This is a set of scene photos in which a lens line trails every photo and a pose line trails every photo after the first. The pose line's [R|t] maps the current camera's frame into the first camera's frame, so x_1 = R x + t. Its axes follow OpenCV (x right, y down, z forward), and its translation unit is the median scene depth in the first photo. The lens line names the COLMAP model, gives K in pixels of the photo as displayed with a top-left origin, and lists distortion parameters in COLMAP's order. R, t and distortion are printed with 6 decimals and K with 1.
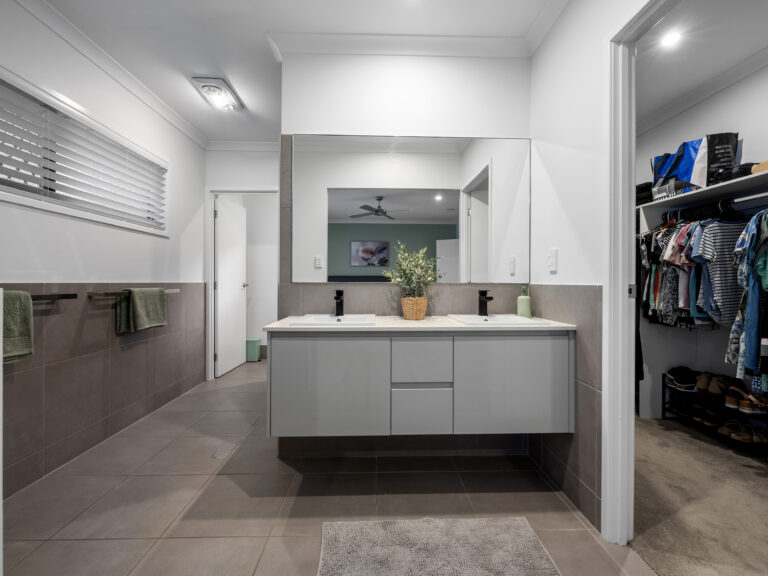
lens RADIAL K [[331.2, 0, 384.0], [0, 331.2, 286.3], [0, 0, 1]] dist [0.003686, 0.000227]
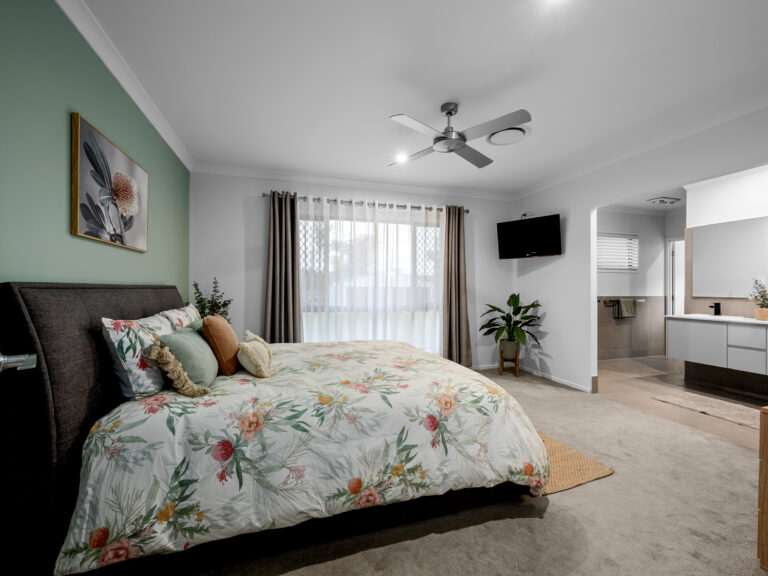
lens RADIAL K [[331.2, 0, 381.6], [0, 331.2, 287.9], [0, 0, 1]] dist [0.003686, 0.000227]
pose [[0.267414, -0.003030, -0.963577, 1.034683], [-0.011439, 0.999915, -0.006319, -0.036658], [0.963514, 0.012712, 0.267356, -1.234502]]
